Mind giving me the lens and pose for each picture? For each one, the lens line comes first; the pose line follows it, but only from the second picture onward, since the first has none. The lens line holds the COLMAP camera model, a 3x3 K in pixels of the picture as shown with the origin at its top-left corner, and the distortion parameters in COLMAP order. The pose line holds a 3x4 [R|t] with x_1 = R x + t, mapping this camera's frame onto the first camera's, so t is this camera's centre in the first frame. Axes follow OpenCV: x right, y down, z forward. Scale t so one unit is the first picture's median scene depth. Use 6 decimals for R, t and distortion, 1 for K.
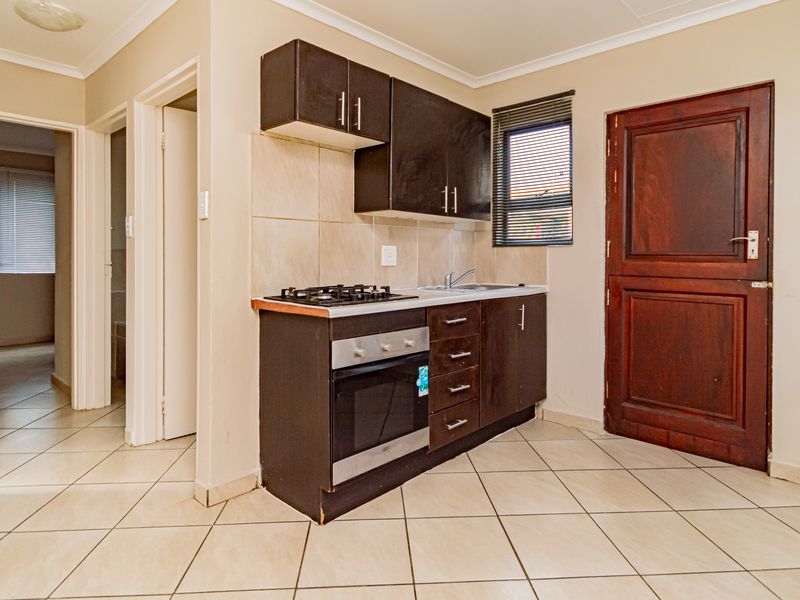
lens RADIAL K [[473.9, 0, 400.1], [0, 473.9, 258.4], [0, 0, 1]] dist [0.002947, 0.004490]
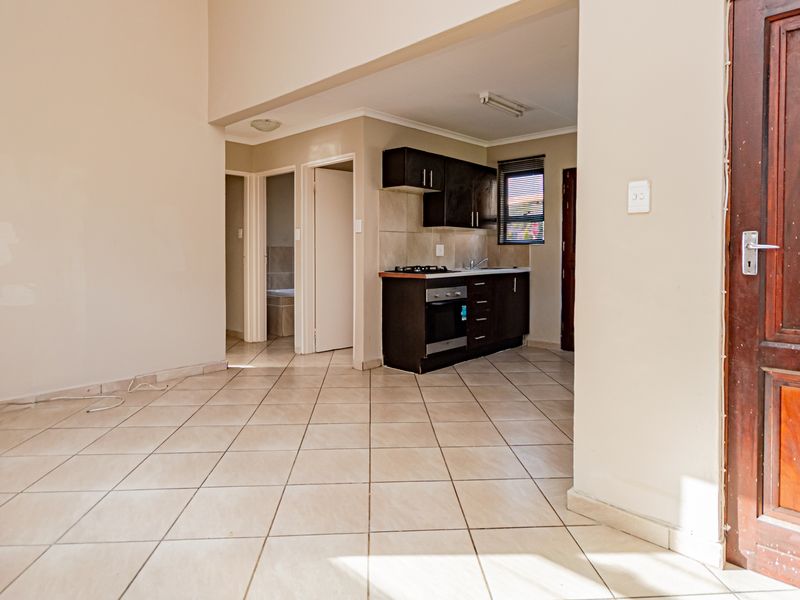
lens RADIAL K [[473.9, 0, 400.1], [0, 473.9, 258.4], [0, 0, 1]] dist [0.002947, 0.004490]
pose [[0.999995, -0.001411, -0.002694, -0.182718], [0.001448, 0.999906, 0.013642, 0.000195], [0.002674, -0.013646, 0.999903, -0.850379]]
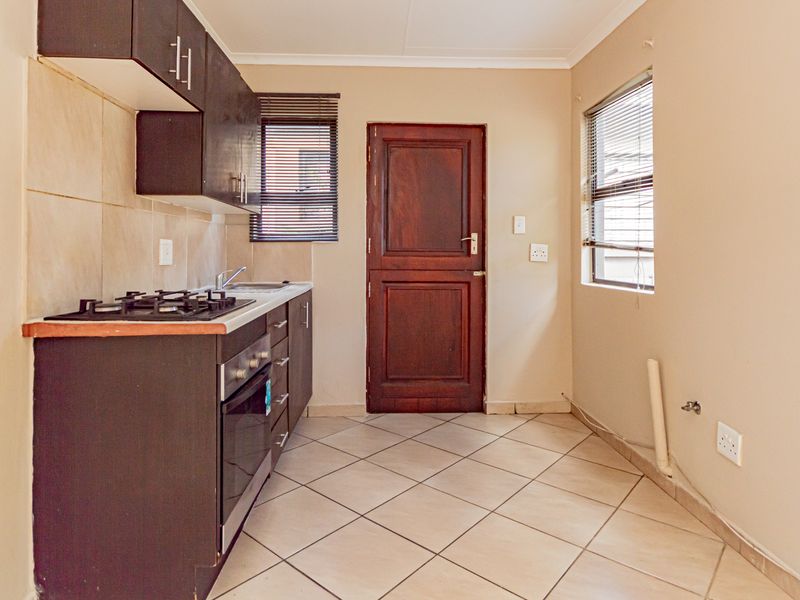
lens RADIAL K [[490.0, 0, 399.9], [0, 490.0, 247.8], [0, 0, 1]] dist [-0.001721, 0.000312]
pose [[0.704951, 0.005650, 0.709234, -0.352724], [0.003052, 0.999935, -0.010999, -0.002440], [-0.709250, 0.009918, 0.704888, 0.167720]]
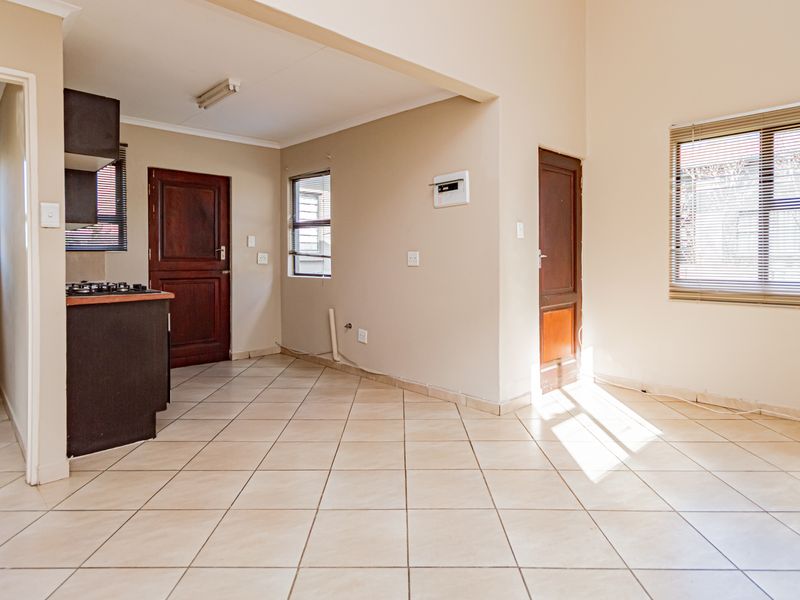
lens RADIAL K [[473.9, 0, 400.1], [0, 473.9, 258.4], [0, 0, 1]] dist [0.002947, 0.004490]
pose [[0.066214, -0.004734, 0.997794, -1.183692], [0.006550, 0.999969, 0.004309, -0.008127], [-0.997784, 0.006251, 0.066243, 0.086728]]
